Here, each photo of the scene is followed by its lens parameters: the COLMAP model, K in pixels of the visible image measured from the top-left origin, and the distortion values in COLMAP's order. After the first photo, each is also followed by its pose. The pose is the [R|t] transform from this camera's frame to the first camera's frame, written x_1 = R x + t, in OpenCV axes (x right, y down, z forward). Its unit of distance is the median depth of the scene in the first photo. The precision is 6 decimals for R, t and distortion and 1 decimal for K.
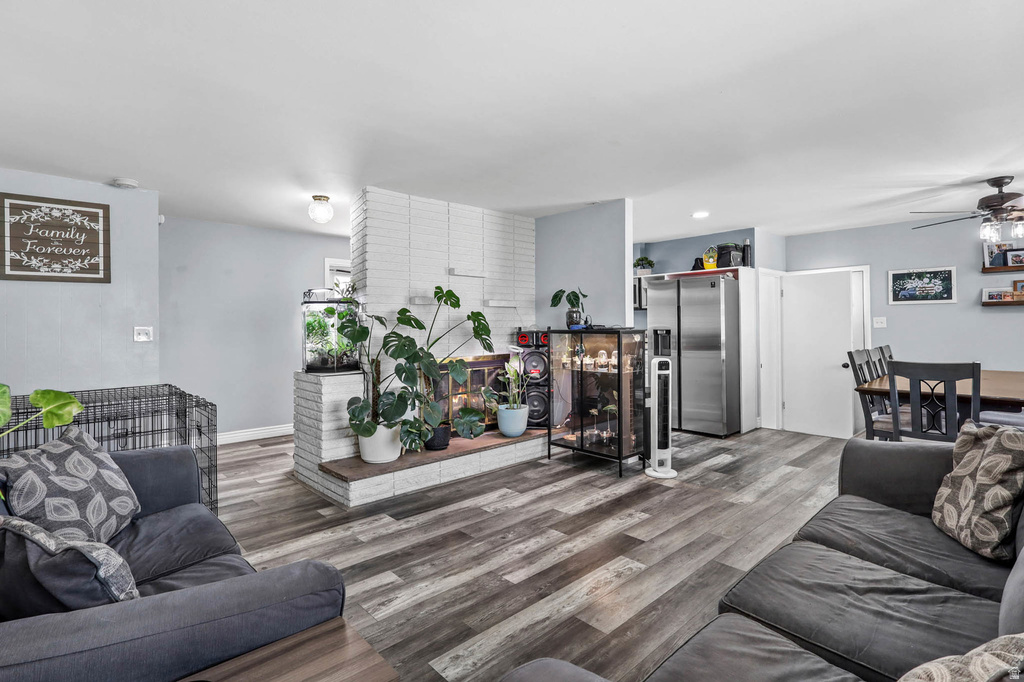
lens RADIAL K [[483.3, 0, 516.3], [0, 483.3, 321.3], [0, 0, 1]] dist [-0.003554, 0.001782]
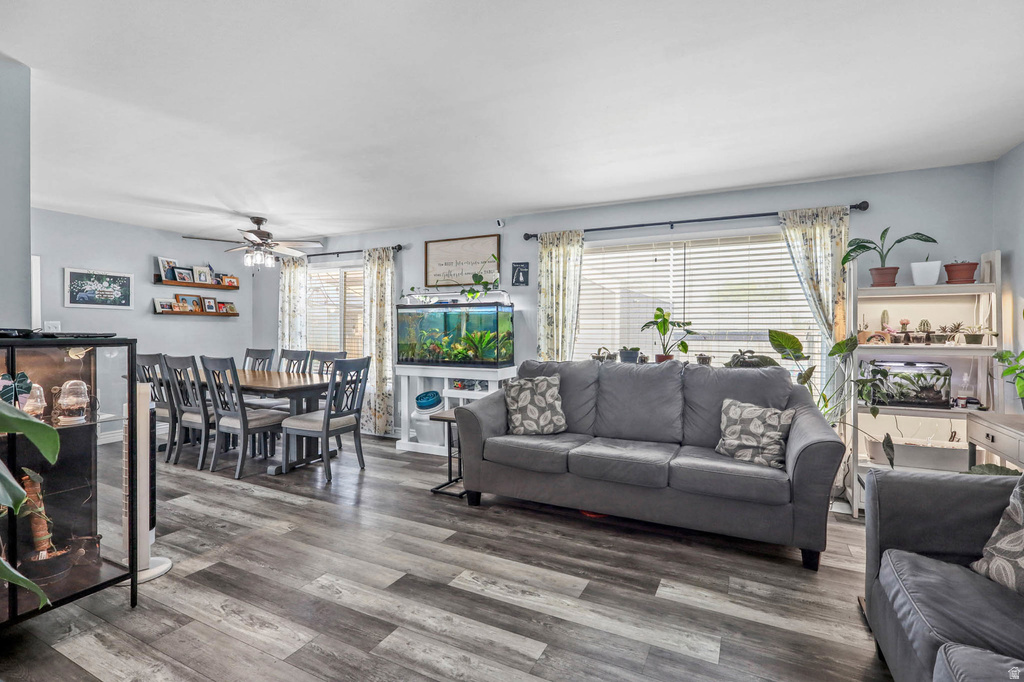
lens RADIAL K [[483.3, 0, 506.9], [0, 483.3, 338.4], [0, 0, 1]] dist [-0.003554, 0.001782]
pose [[-0.334493, -0.010059, 0.942345, -0.496303], [-0.011727, 0.999910, 0.006510, 0.011089], [-0.942325, -0.008873, -0.334580, 0.889695]]
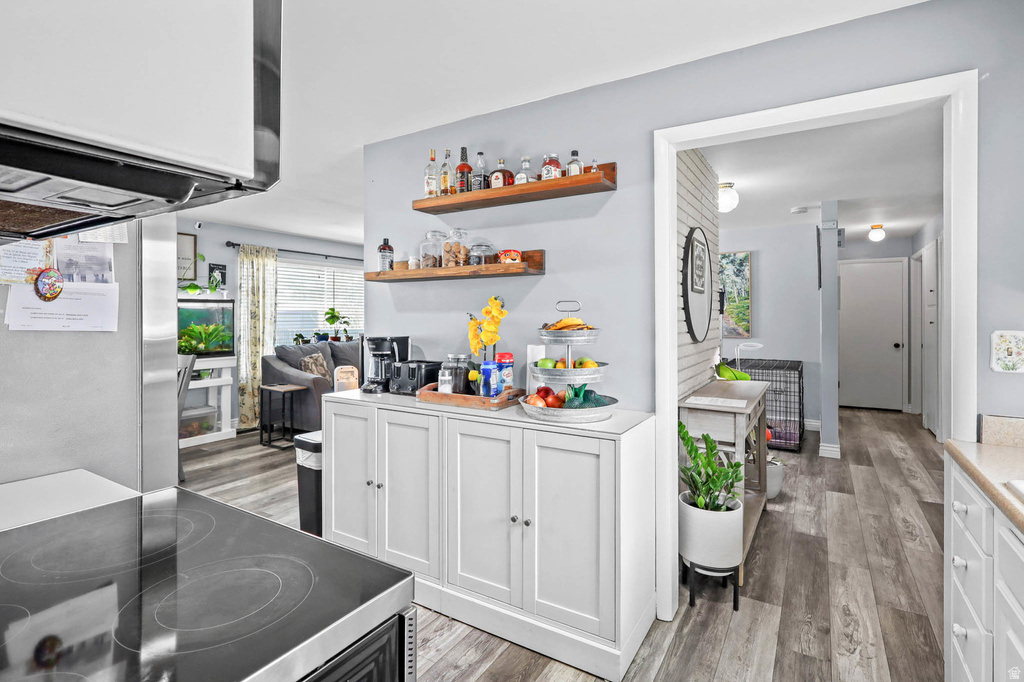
lens RADIAL K [[483.3, 0, 523.3], [0, 483.3, 313.8], [0, 0, 1]] dist [-0.003554, 0.001782]
pose [[-0.962710, -0.004494, -0.270498, 0.291188], [-0.001861, 0.999948, -0.009988, -0.020341], [0.270529, -0.009112, -0.962669, 2.260360]]
